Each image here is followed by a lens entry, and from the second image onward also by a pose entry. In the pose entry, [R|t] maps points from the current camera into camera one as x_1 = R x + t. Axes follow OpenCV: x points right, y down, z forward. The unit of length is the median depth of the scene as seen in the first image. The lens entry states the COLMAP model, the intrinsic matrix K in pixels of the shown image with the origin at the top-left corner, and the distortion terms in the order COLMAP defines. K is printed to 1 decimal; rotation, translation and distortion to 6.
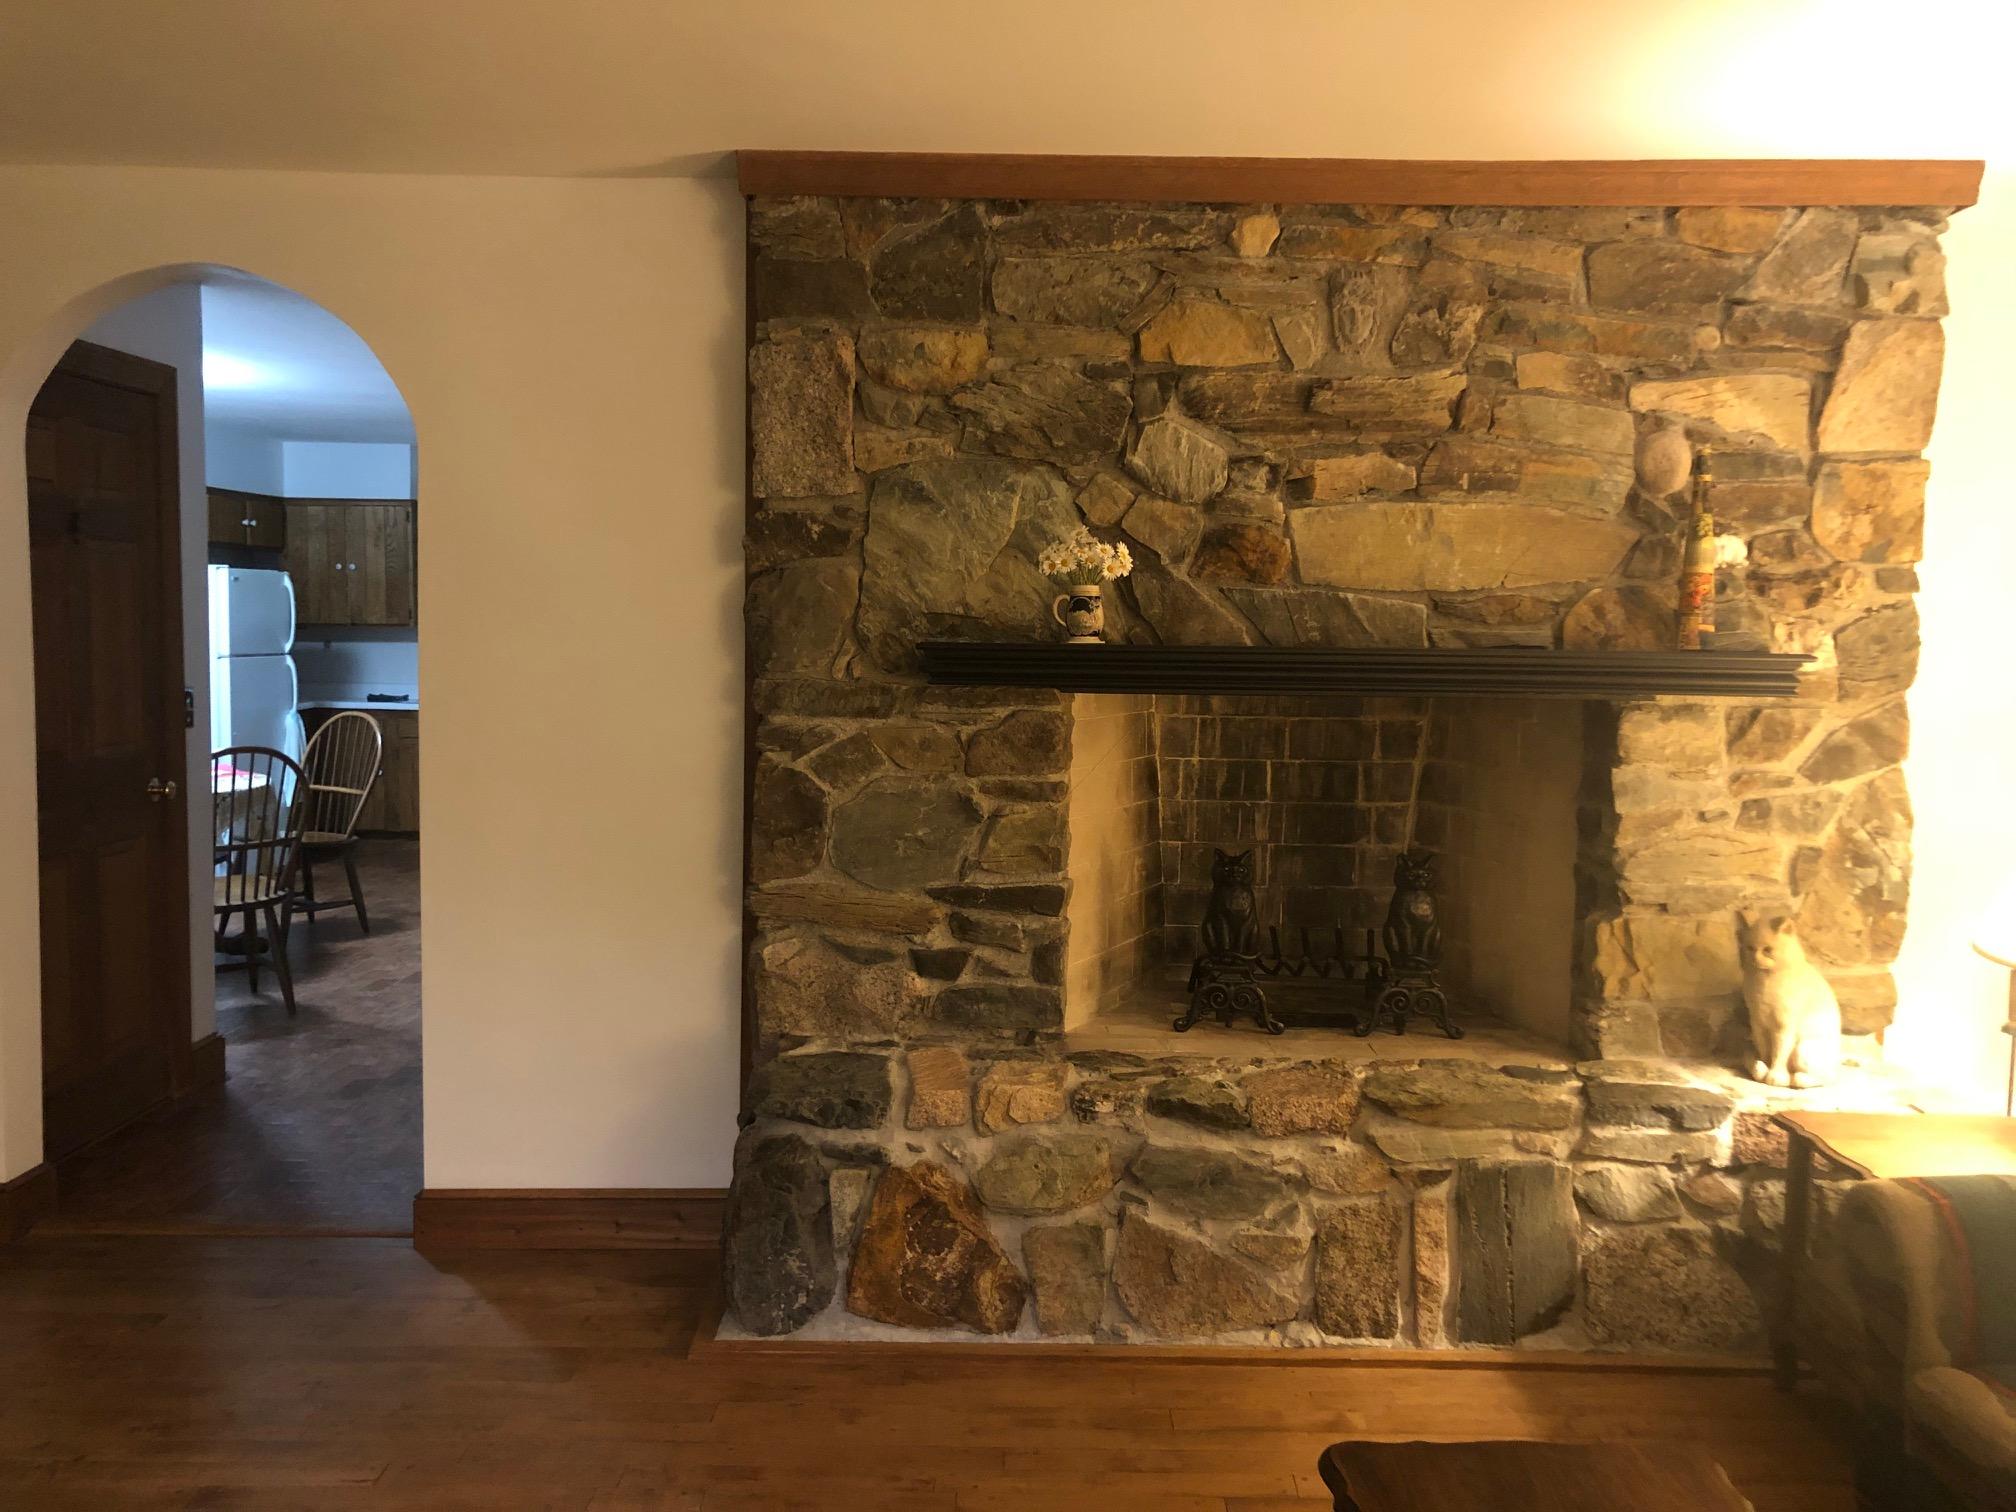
lens RADIAL K [[1637.9, 0, 1011.0], [0, 1637.9, 743.5], [0, 0, 1]] dist [0.036143, -0.027736]
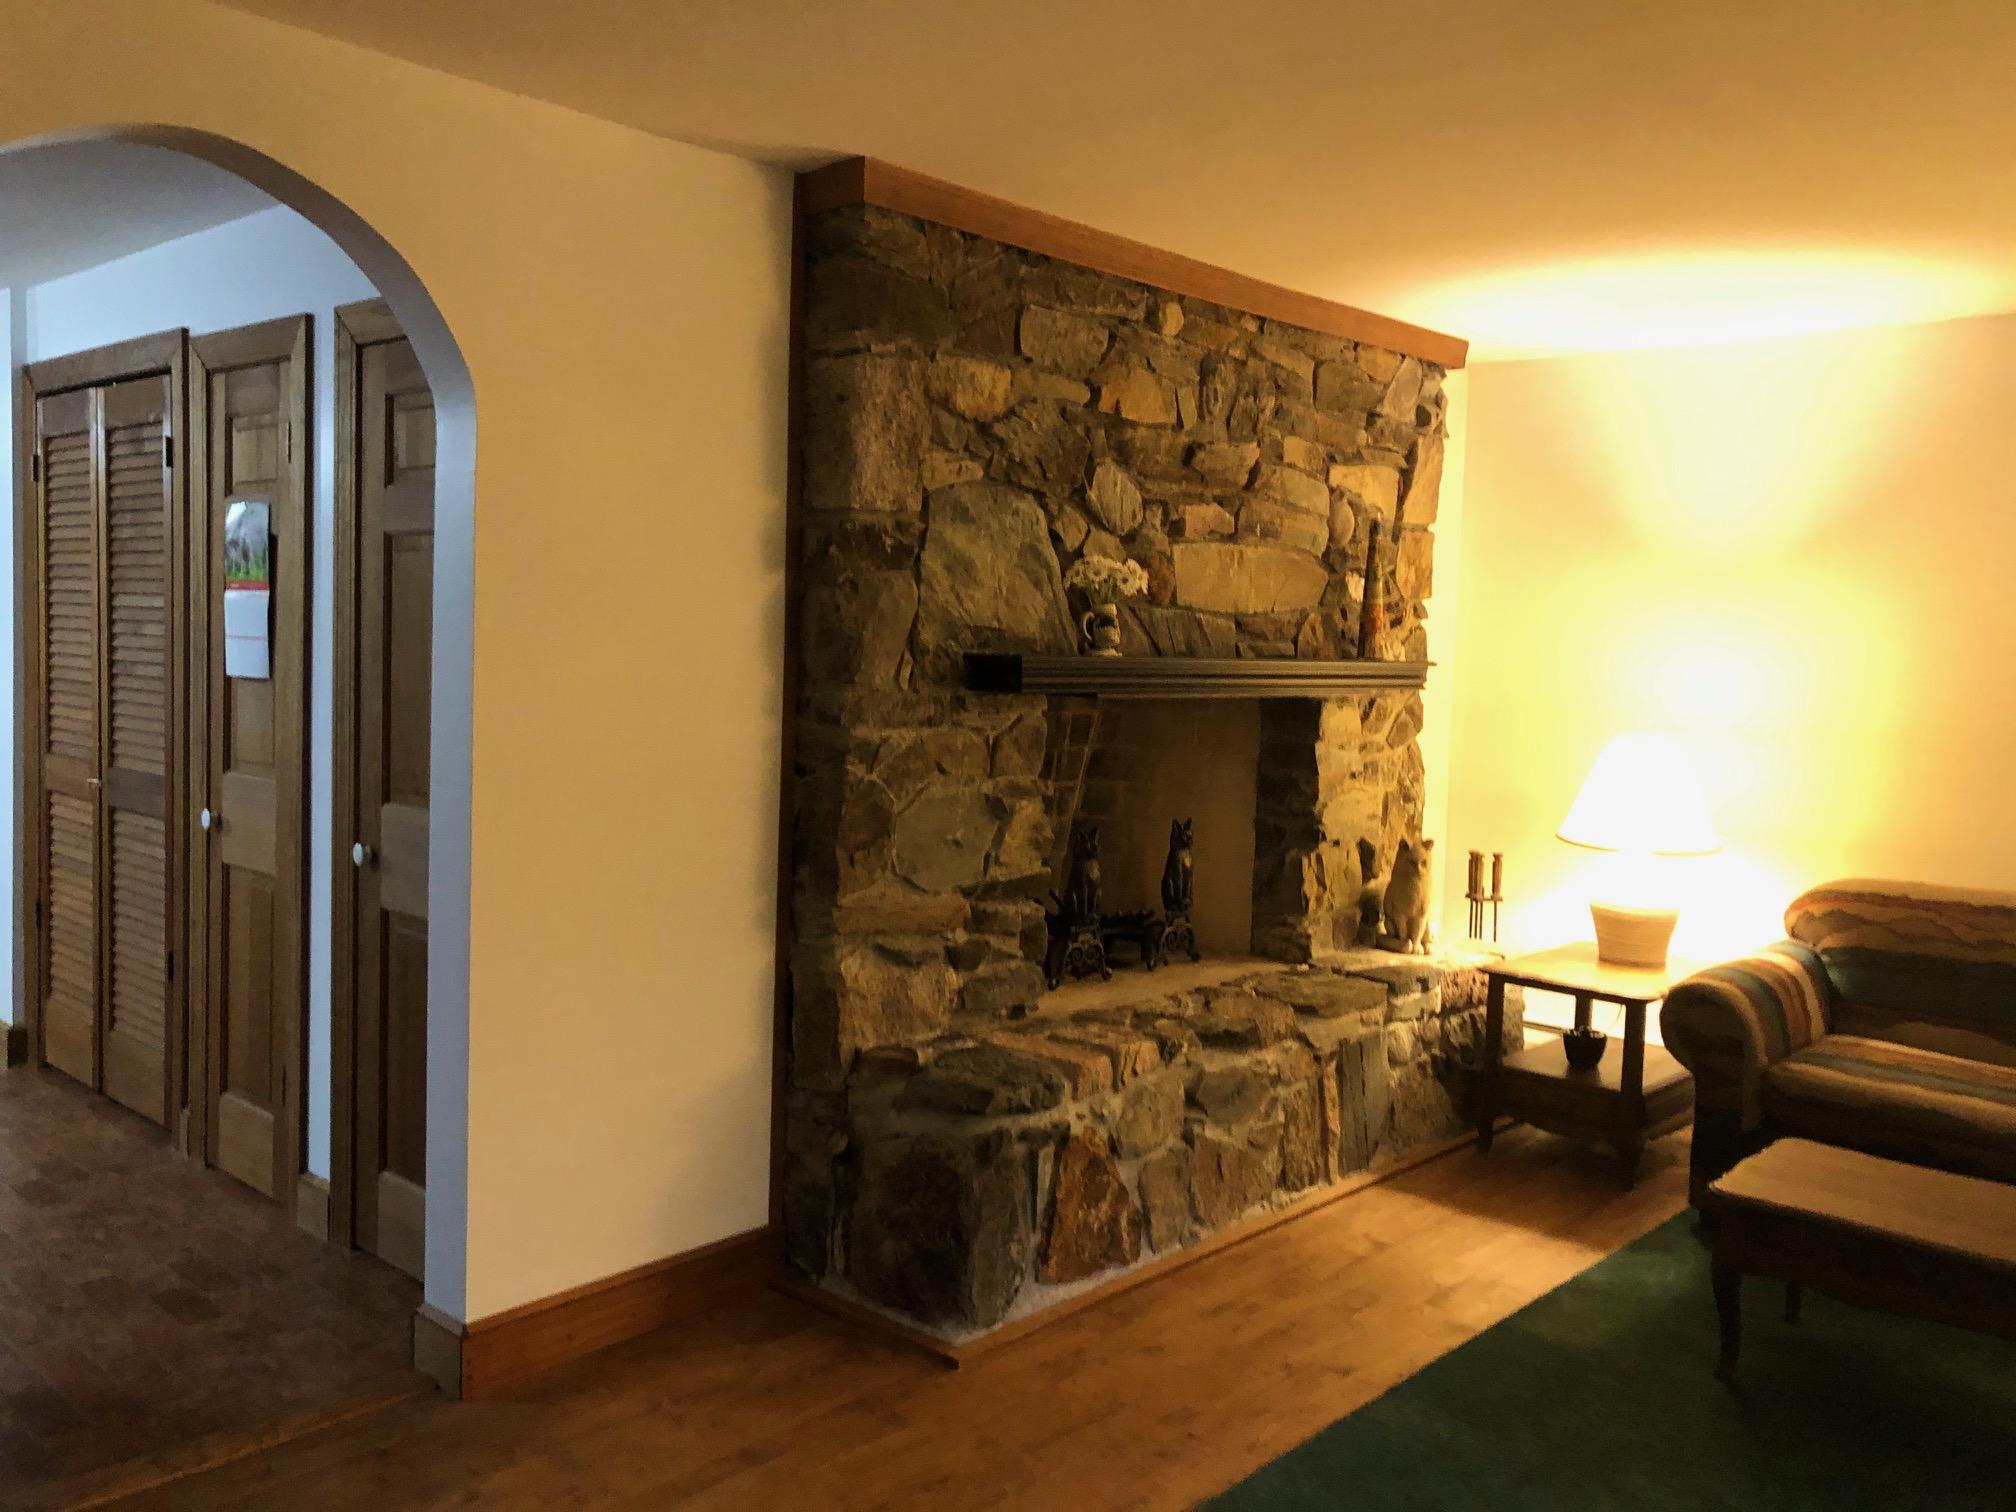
lens RADIAL K [[1637.9, 0, 999.1], [0, 1637.9, 737.6], [0, 0, 1]] dist [0.036143, -0.027736]
pose [[0.681158, -0.041378, 0.730966, -0.825106], [0.035344, 0.999096, 0.023620, -0.032661], [-0.731283, 0.009746, 0.682005, 0.265933]]
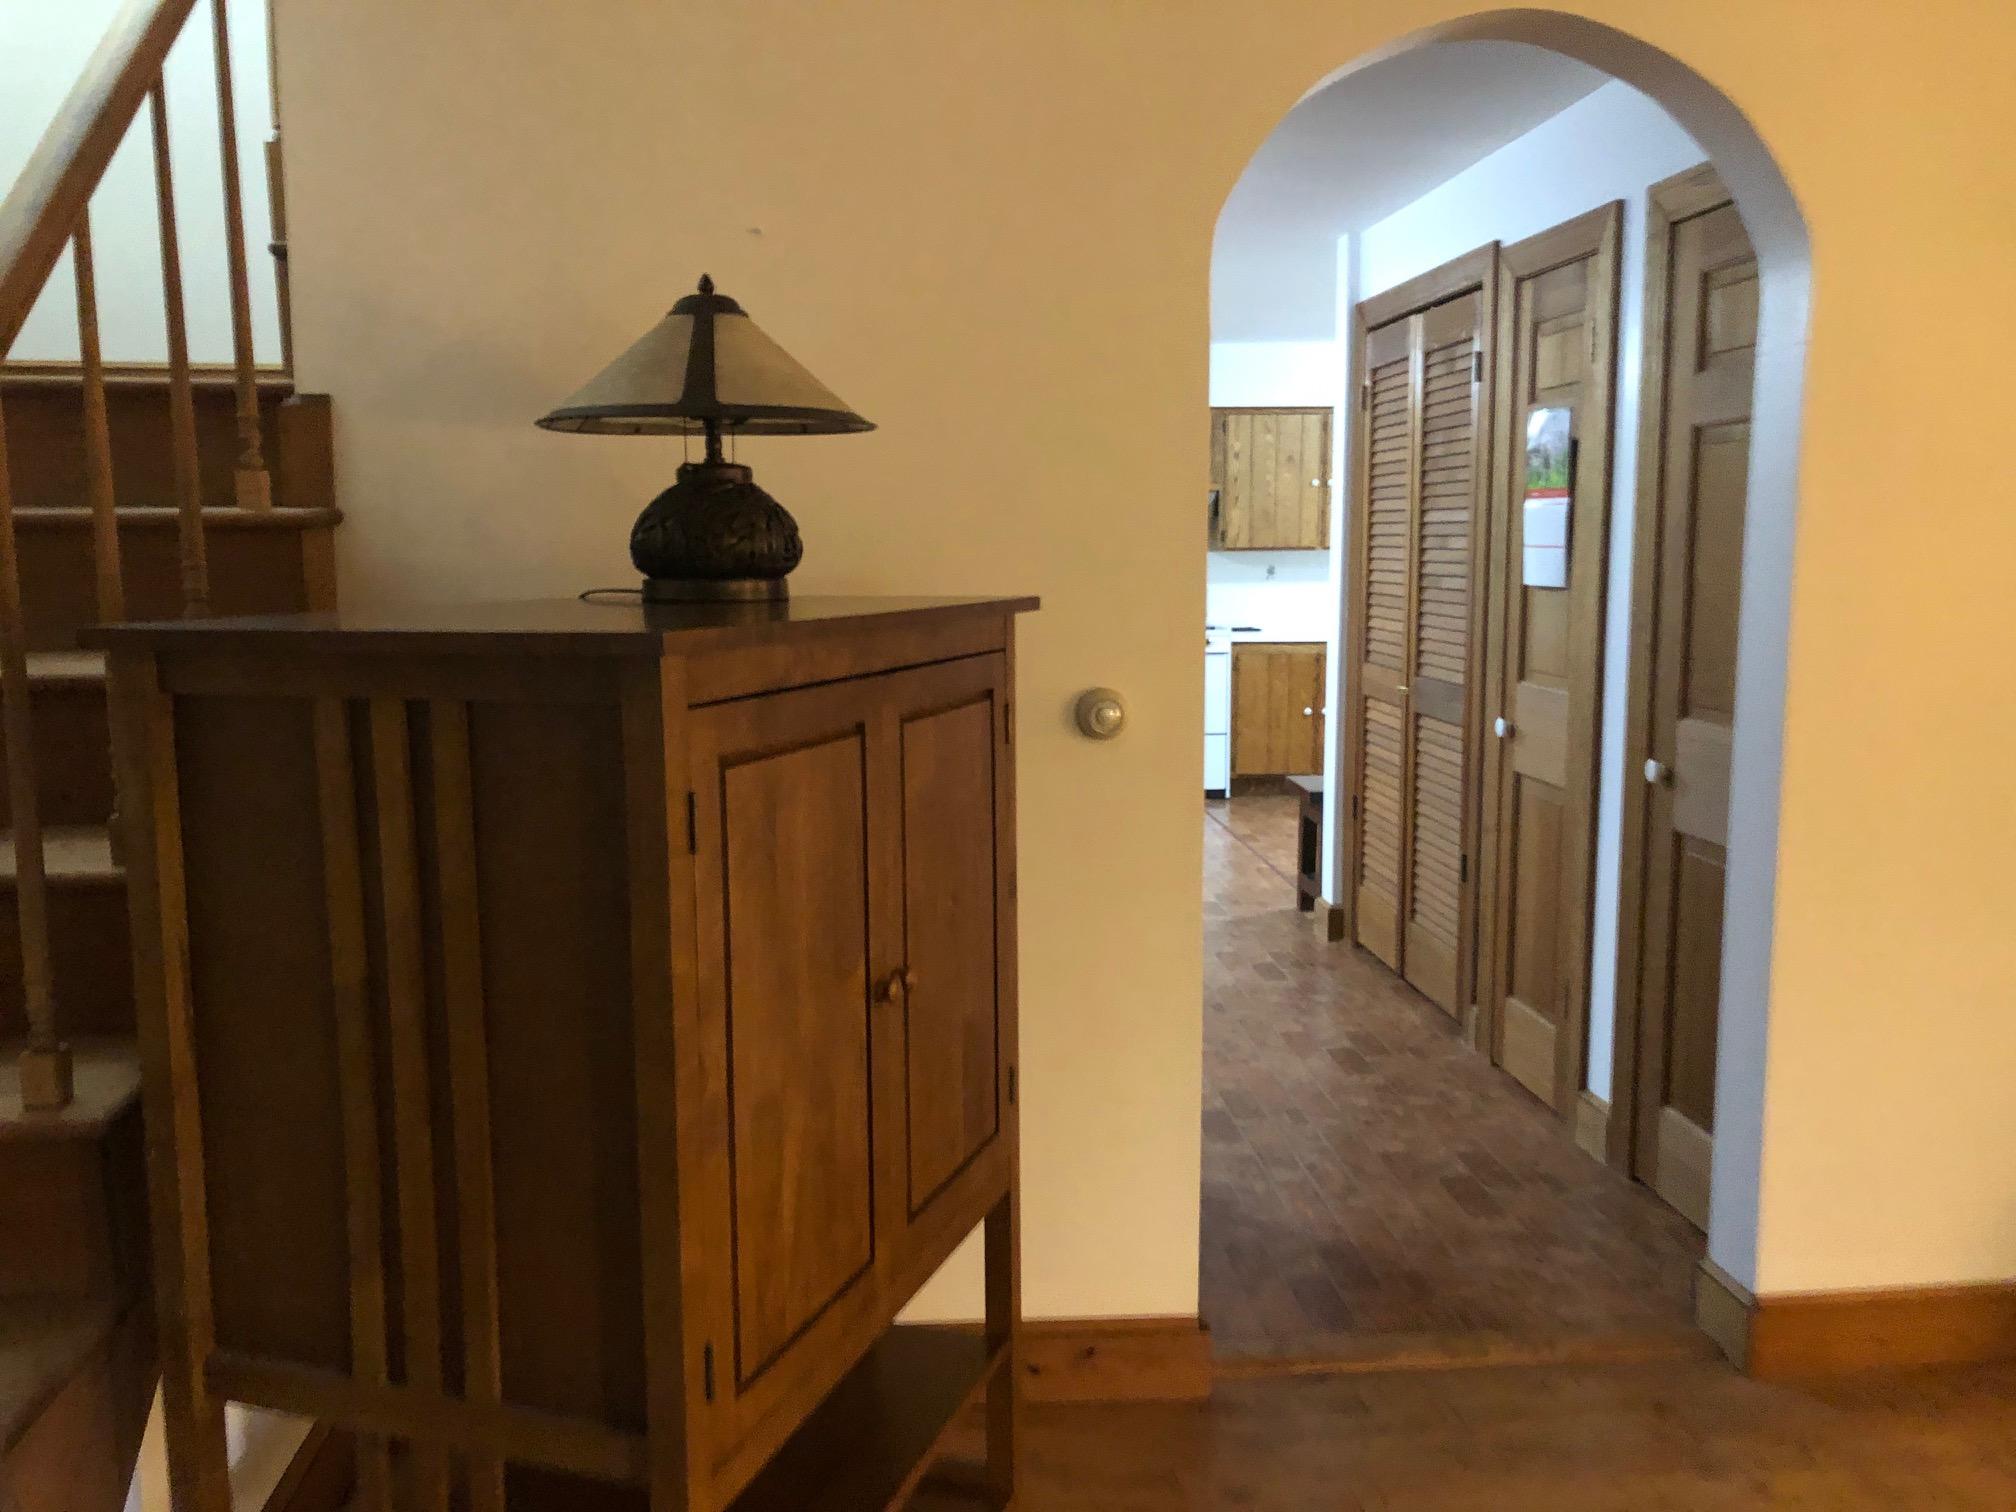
lens RADIAL K [[1637.9, 0, 1016.5], [0, 1637.9, 746.3], [0, 0, 1]] dist [0.036143, -0.027736]
pose [[0.995804, -0.033610, 0.085114, -0.803862], [0.029025, 0.998089, 0.054551, -0.028422], [-0.086785, -0.051851, 0.994877, 0.328301]]
